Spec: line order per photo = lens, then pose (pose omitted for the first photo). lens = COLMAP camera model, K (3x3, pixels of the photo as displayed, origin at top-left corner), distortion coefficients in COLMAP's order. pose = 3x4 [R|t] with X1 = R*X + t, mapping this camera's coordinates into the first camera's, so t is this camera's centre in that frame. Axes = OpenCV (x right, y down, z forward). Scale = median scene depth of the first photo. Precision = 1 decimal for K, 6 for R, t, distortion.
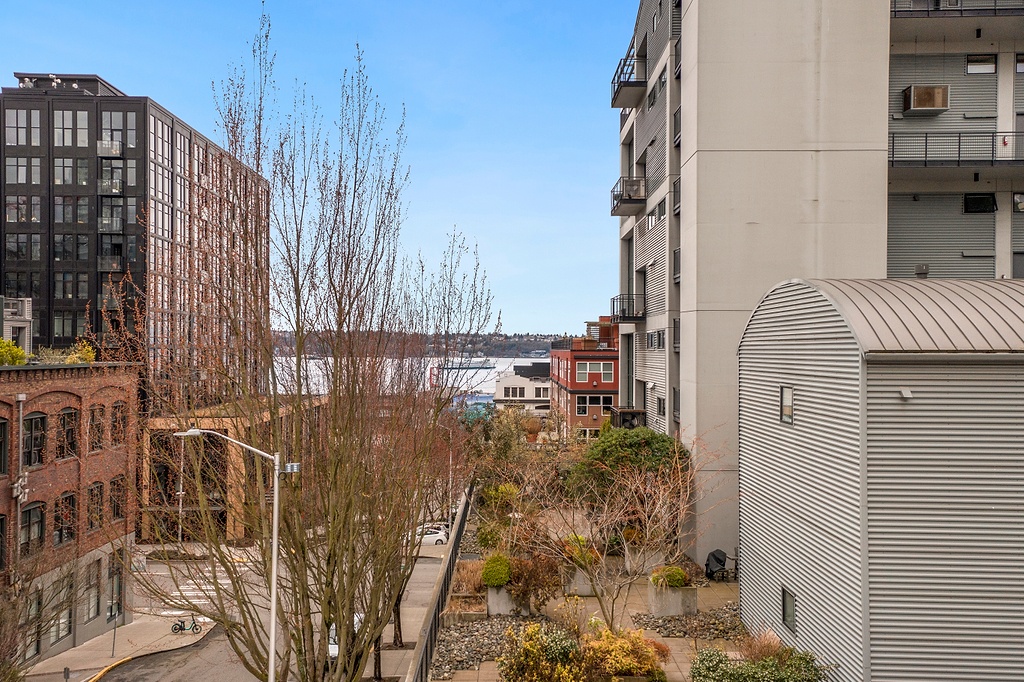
lens RADIAL K [[854.2, 0, 512.0], [0, 854.2, 341.0], [0, 0, 1]] dist [0.050605, 0.004032]
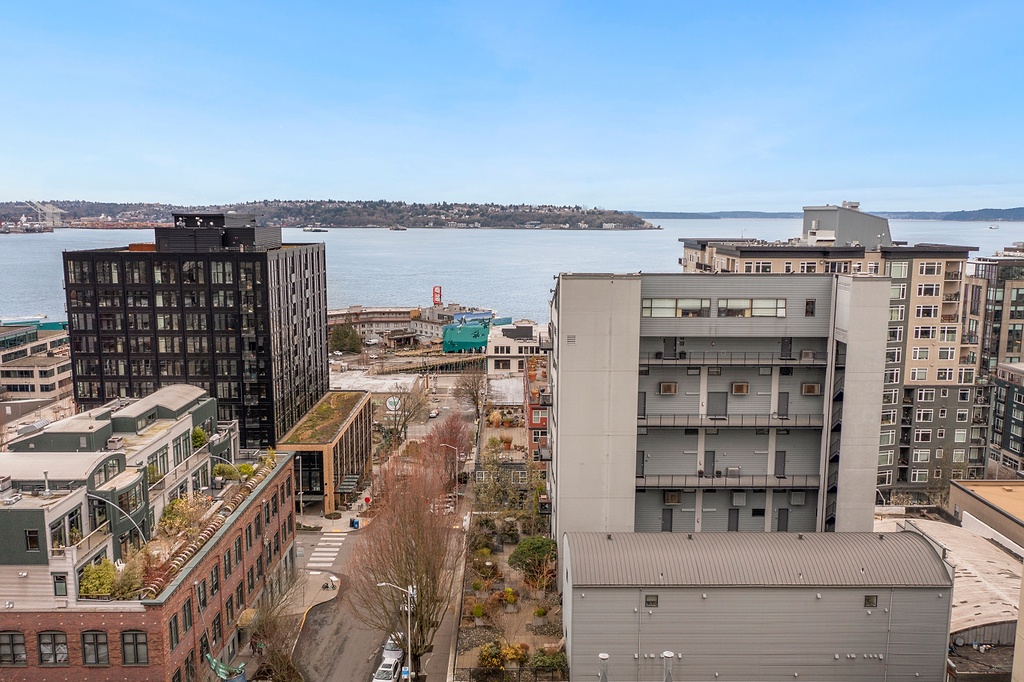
lens RADIAL K [[821.0, 0, 512.0], [0, 821.0, 341.0], [0, 0, 1]] dist [0.004367, 0.008218]
pose [[0.999990, -0.000307, 0.004445, 0.028139], [-0.000419, 0.986720, 0.162430, -0.366675], [-0.004435, -0.162430, 0.986710, -0.537615]]
